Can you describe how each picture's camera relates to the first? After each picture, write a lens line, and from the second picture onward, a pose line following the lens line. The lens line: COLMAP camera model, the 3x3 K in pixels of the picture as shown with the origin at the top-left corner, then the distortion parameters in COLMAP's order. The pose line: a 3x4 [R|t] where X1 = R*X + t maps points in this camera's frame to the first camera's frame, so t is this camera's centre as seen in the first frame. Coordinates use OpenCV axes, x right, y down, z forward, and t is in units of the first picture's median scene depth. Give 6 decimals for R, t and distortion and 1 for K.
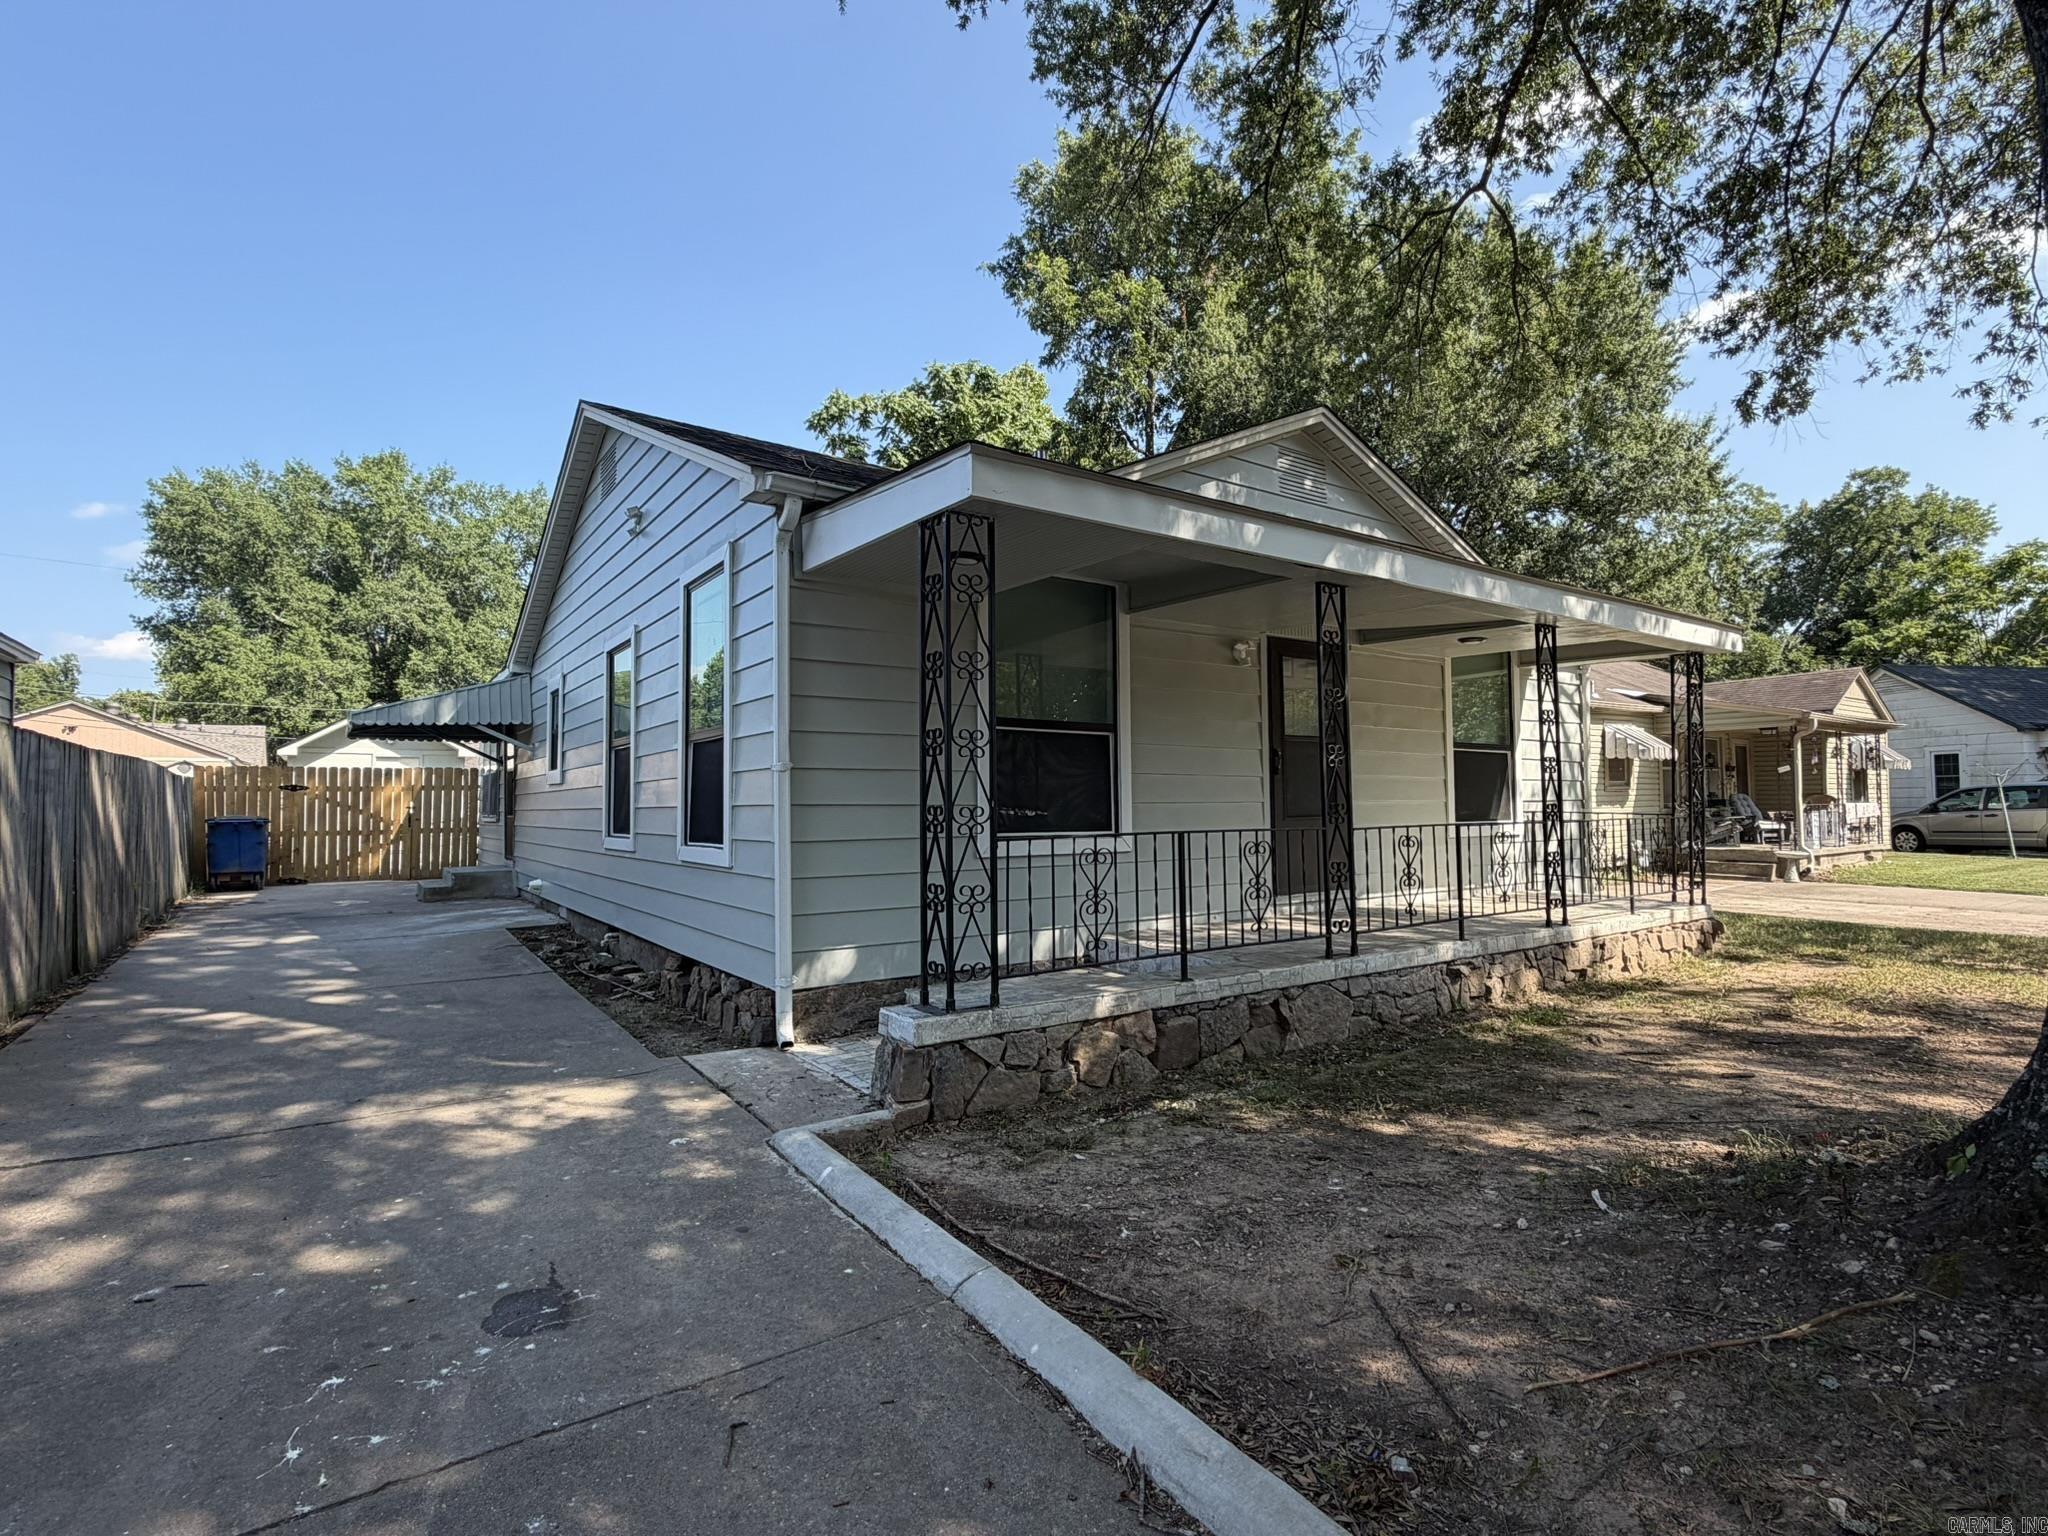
lens RADIAL K [[999.9, 0, 1026.2], [0, 999.9, 776.7], [0, 0, 1]] dist [0.005923, -0.005023]
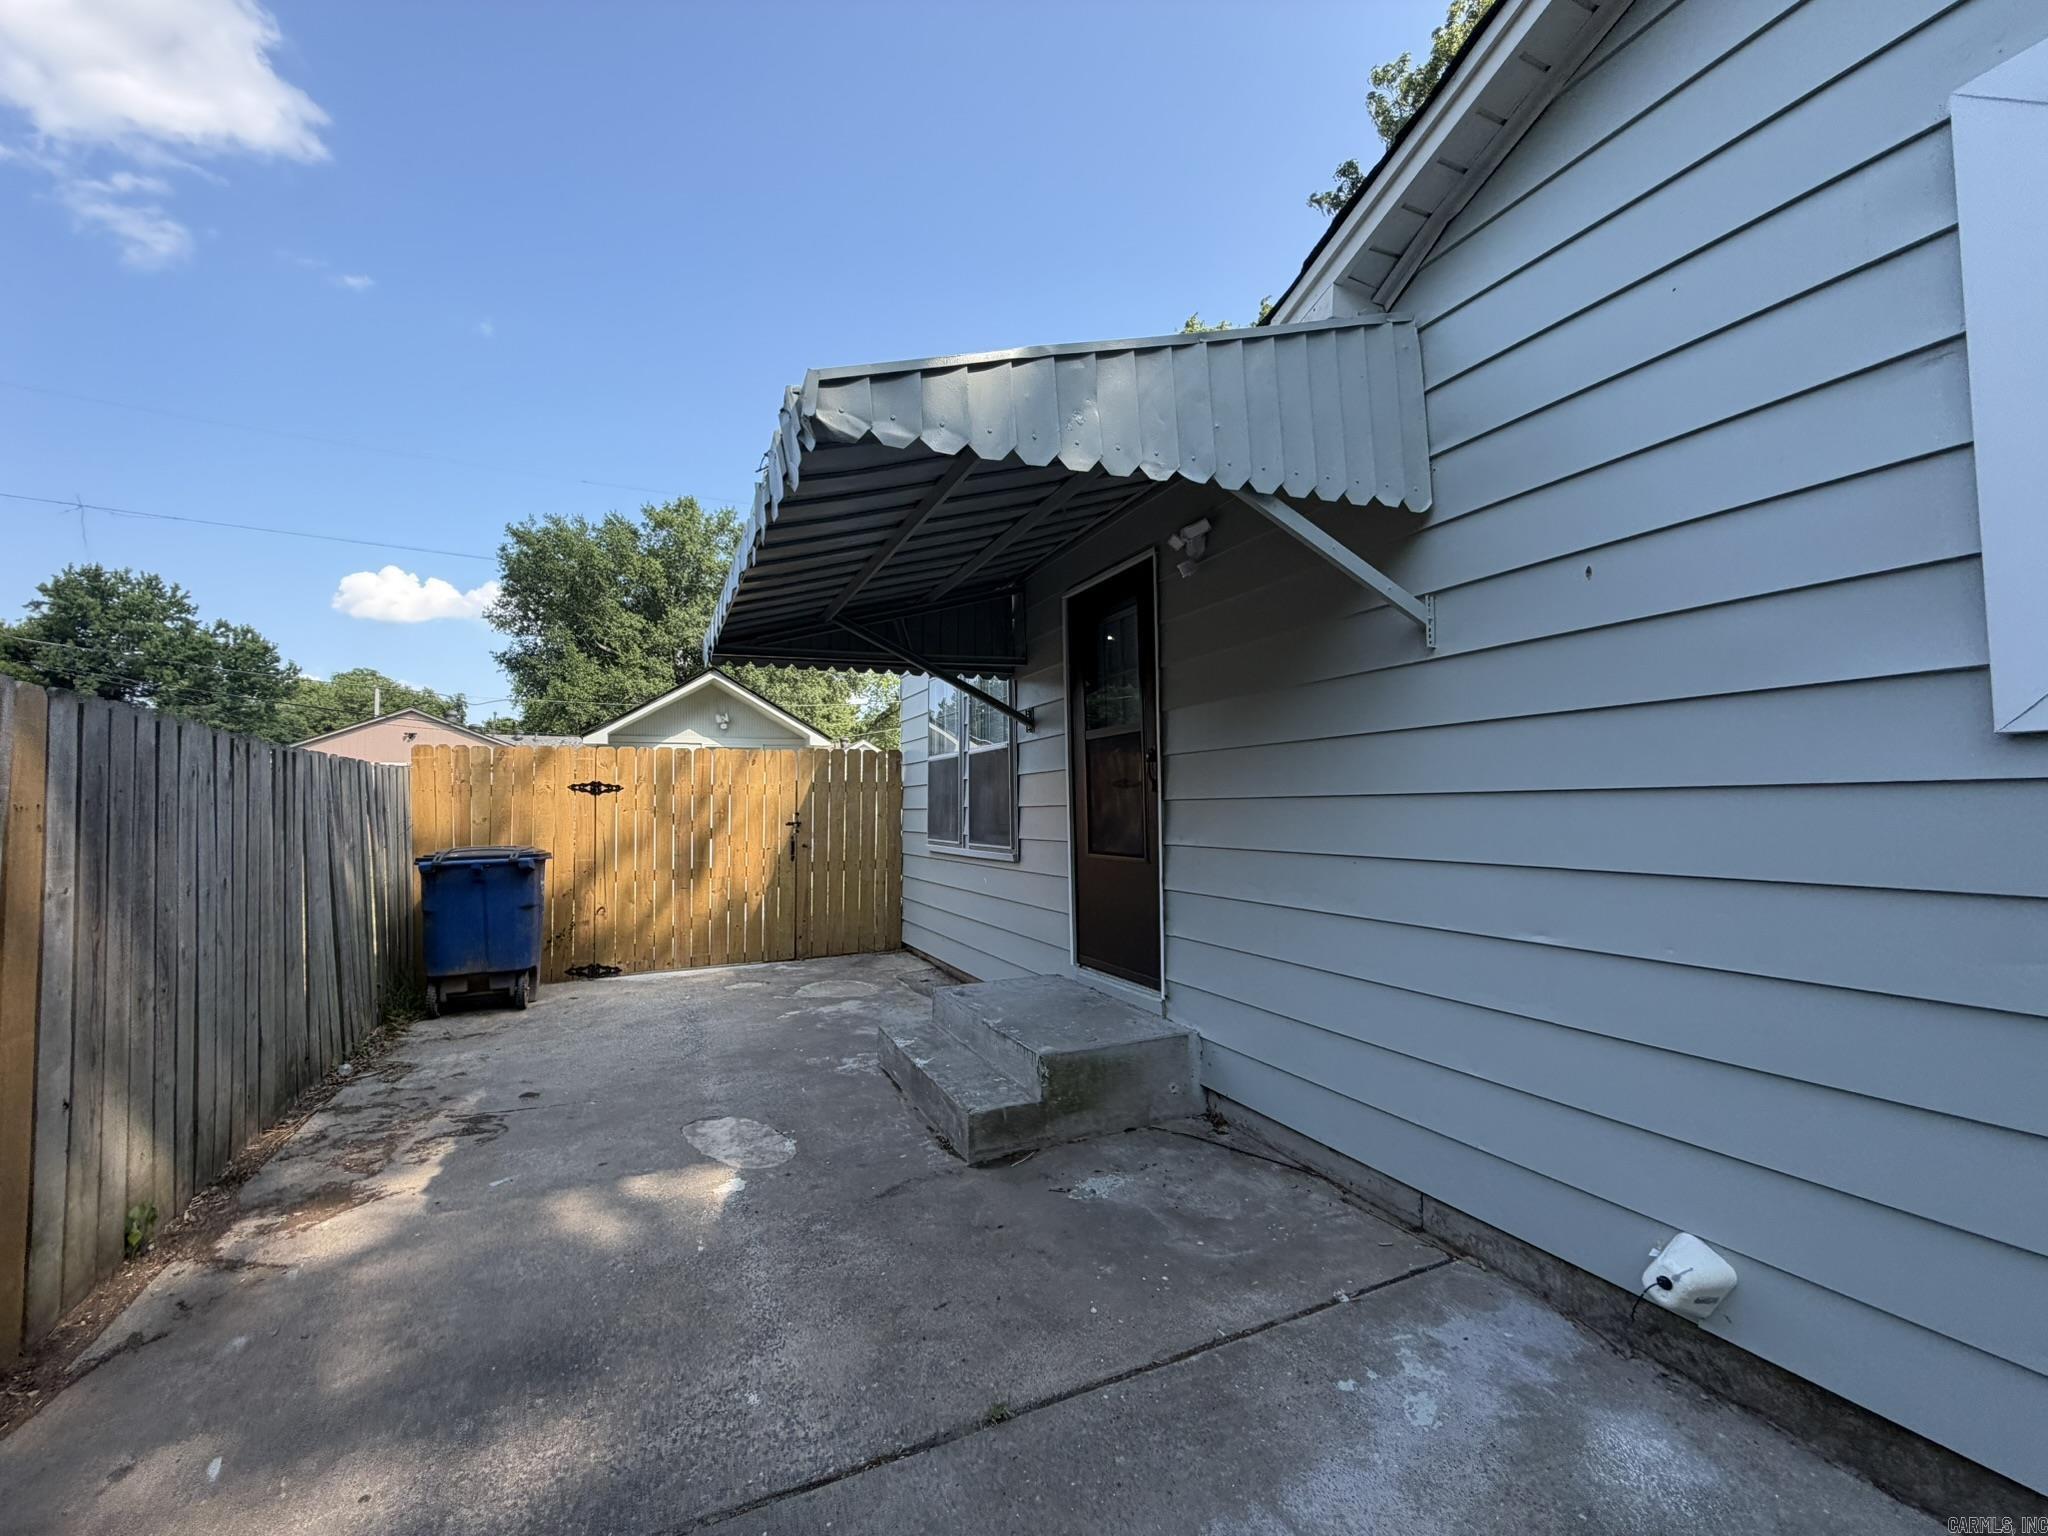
lens RADIAL K [[834.3, 0, 1021.2], [0, 834.3, 773.1], [0, 0, 1]] dist [0.001919, -0.000337]
pose [[0.983805, -0.012834, -0.178780, -0.143195], [0.011230, 0.999887, -0.009982, 0.003204], [0.178888, 0.007812, 0.983838, 0.200897]]
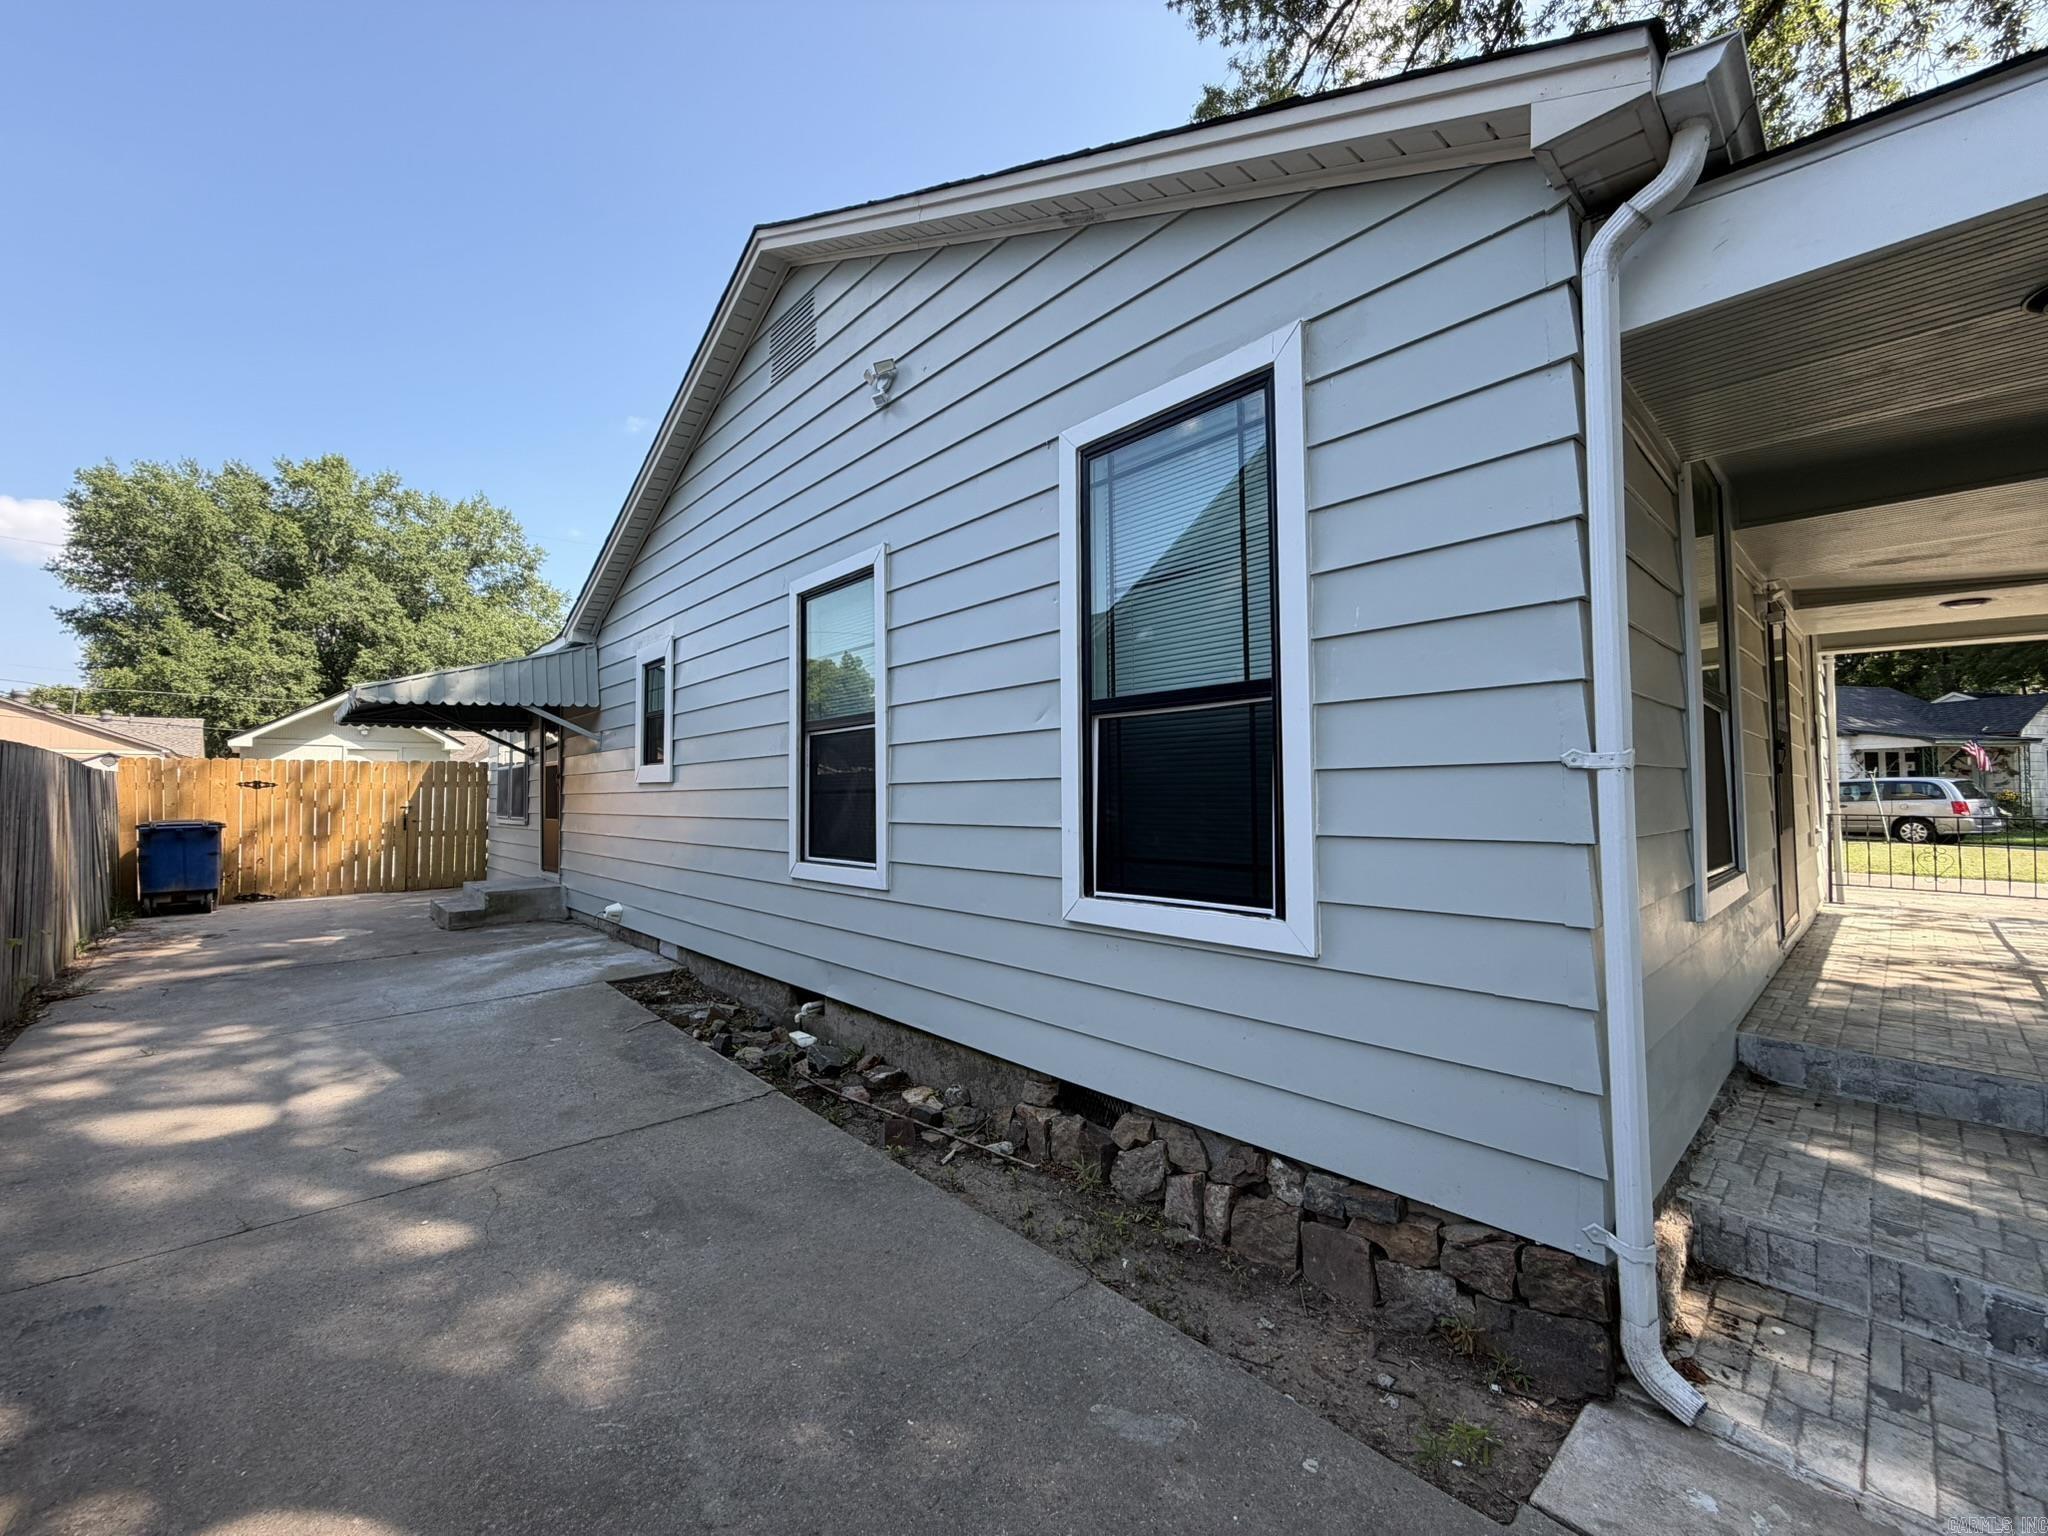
lens RADIAL K [[834.3, 0, 1022.7], [0, 834.3, 768.3], [0, 0, 1]] dist [0.001919, -0.000337]
pose [[0.991713, 0.001664, 0.128460, -0.062318], [-0.001315, 0.999995, -0.002800, -0.000514], [-0.128464, 0.002608, 0.991711, 0.075322]]
